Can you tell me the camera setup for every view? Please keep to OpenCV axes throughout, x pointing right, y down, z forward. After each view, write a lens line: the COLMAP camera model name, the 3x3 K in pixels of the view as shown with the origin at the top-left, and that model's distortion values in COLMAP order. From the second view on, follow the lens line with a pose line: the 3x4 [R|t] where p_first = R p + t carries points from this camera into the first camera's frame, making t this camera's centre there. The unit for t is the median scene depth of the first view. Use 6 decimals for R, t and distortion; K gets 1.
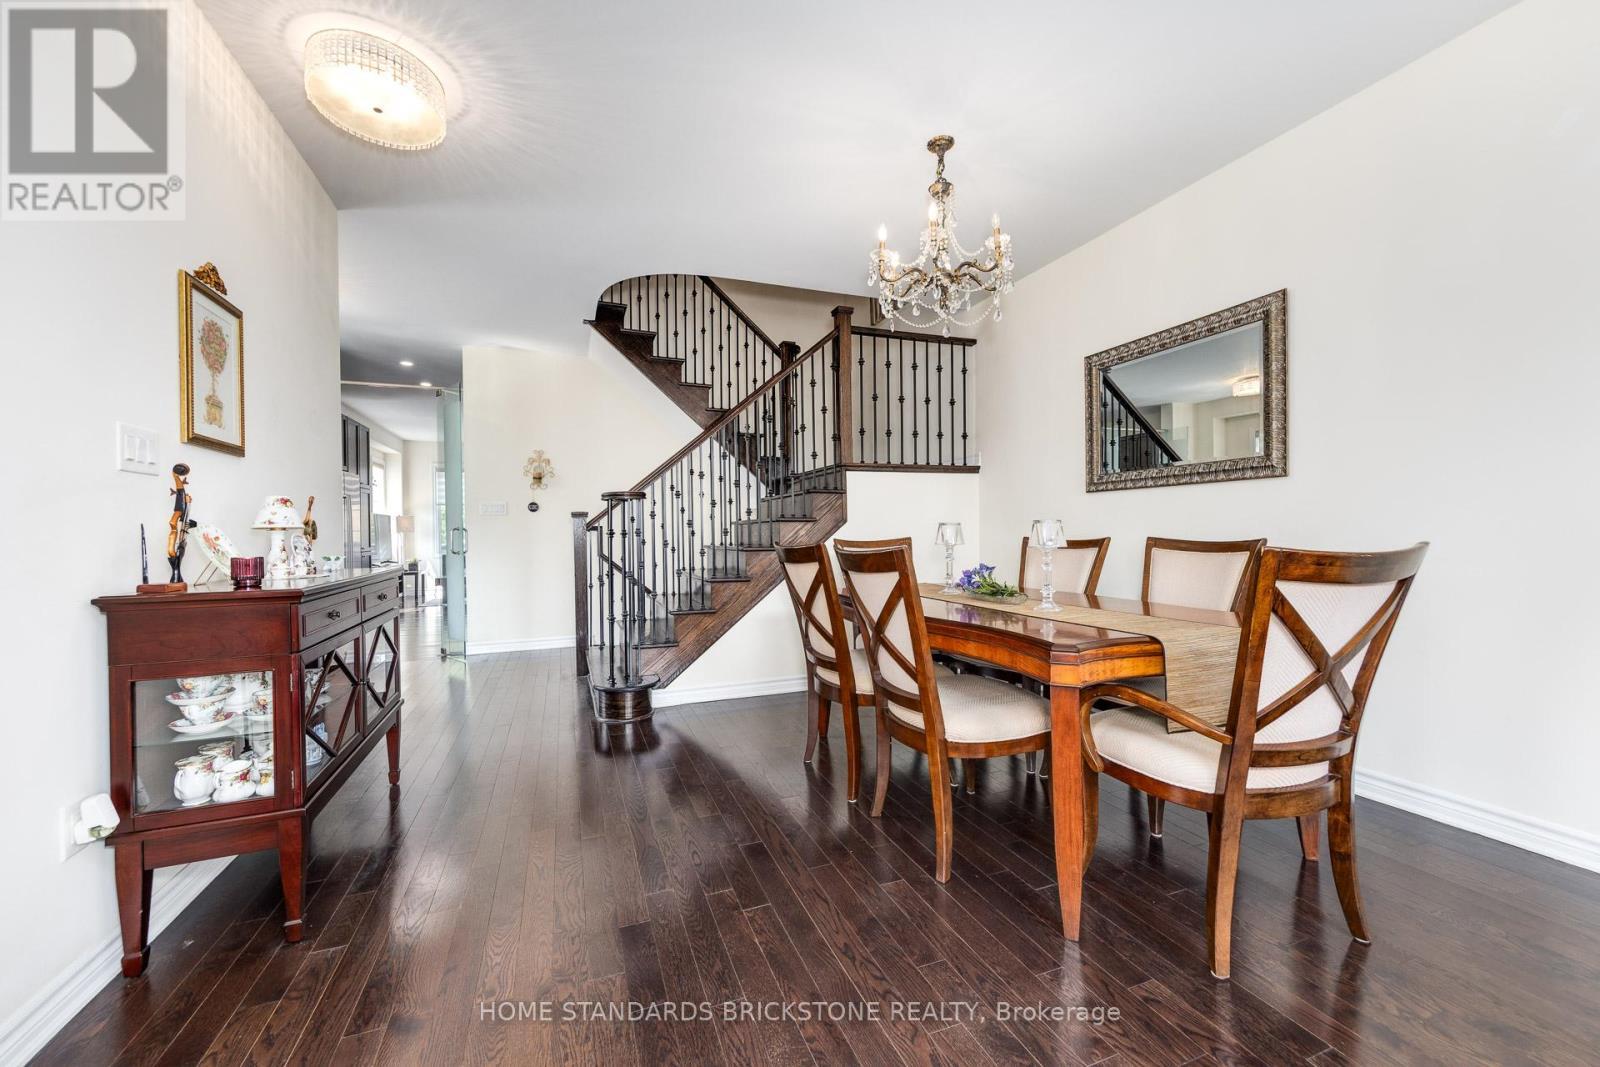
lens RADIAL K [[635.0, 0, 796.2], [0, 635.0, 534.2], [0, 0, 1]] dist [0.000793, 0.000082]
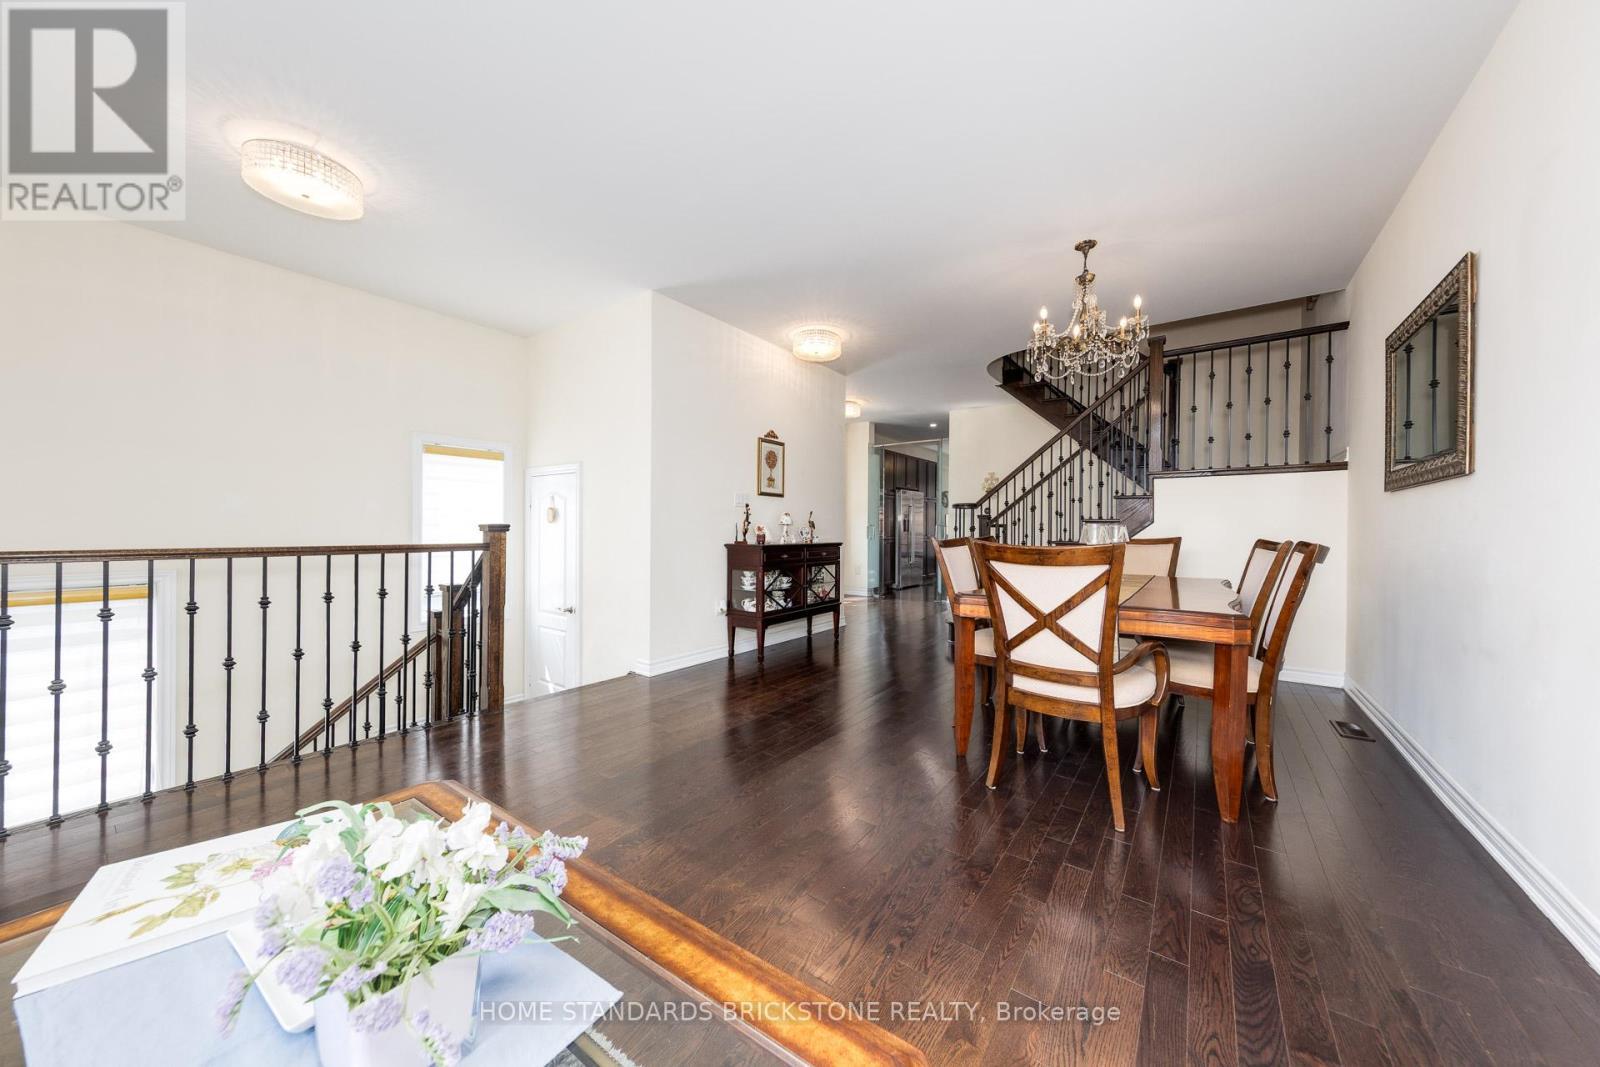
lens RADIAL K [[601.8, 0, 796.5], [0, 601.8, 529.5], [0, 0, 1]] dist [-0.000065, -0.000007]
pose [[0.502466, 0.016214, -0.864445, 1.461175], [-0.017818, 0.999806, 0.008396, -0.009807], [0.864413, 0.011184, 0.502657, -0.242622]]
